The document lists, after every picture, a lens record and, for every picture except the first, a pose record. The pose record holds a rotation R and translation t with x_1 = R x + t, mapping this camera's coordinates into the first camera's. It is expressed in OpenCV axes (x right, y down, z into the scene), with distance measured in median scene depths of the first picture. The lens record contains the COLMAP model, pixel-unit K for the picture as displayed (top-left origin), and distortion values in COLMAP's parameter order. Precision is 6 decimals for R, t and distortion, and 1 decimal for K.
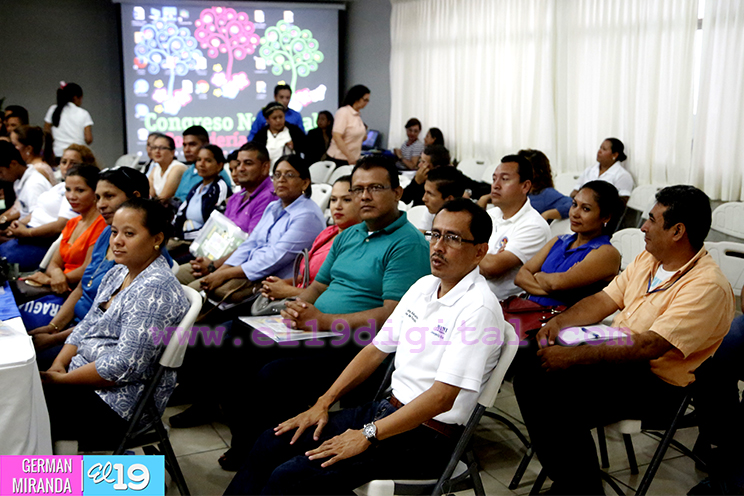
lens RADIAL K [[837.3, 0, 369.9], [0, 837.3, 246.7], [0, 0, 1]] dist [-0.014292, 0.000000]
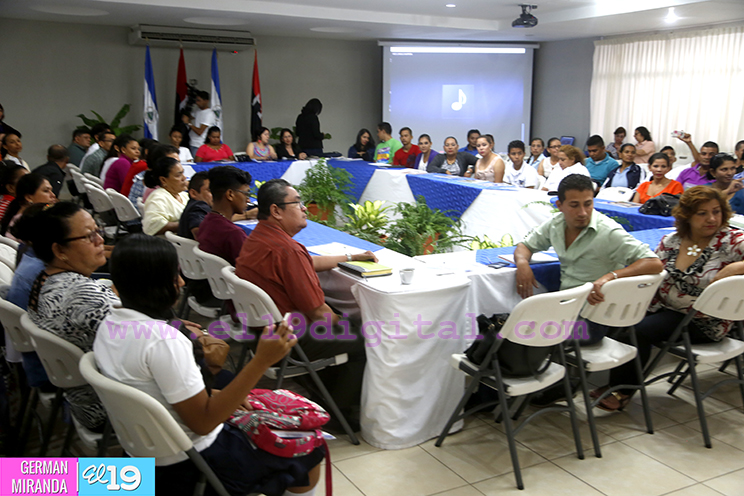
lens RADIAL K [[750.9, 0, 374.2], [0, 750.9, 254.9], [0, 0, 1]] dist [0.030728, 0.000000]
pose [[0.998681, -0.015262, 0.049026, -0.486622], [0.014634, 0.999807, 0.013132, 0.045202], [-0.049217, -0.012398, 0.998711, -0.295785]]
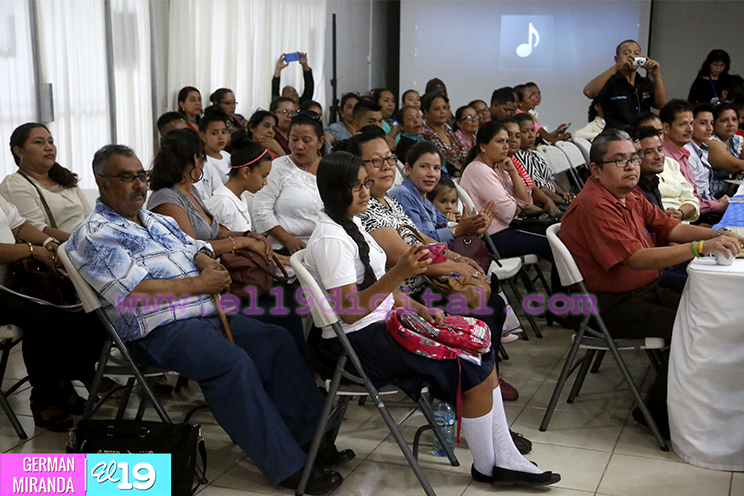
lens RADIAL K [[1135.9, 0, 375.3], [0, 1135.9, 268.3], [0, 0, 1]] dist [0.161552, 0.000000]
pose [[0.707800, 0.122469, -0.695715, -0.217708], [-0.127593, 0.990823, 0.044608, 0.064152], [0.694794, 0.057195, 0.716931, -0.361743]]
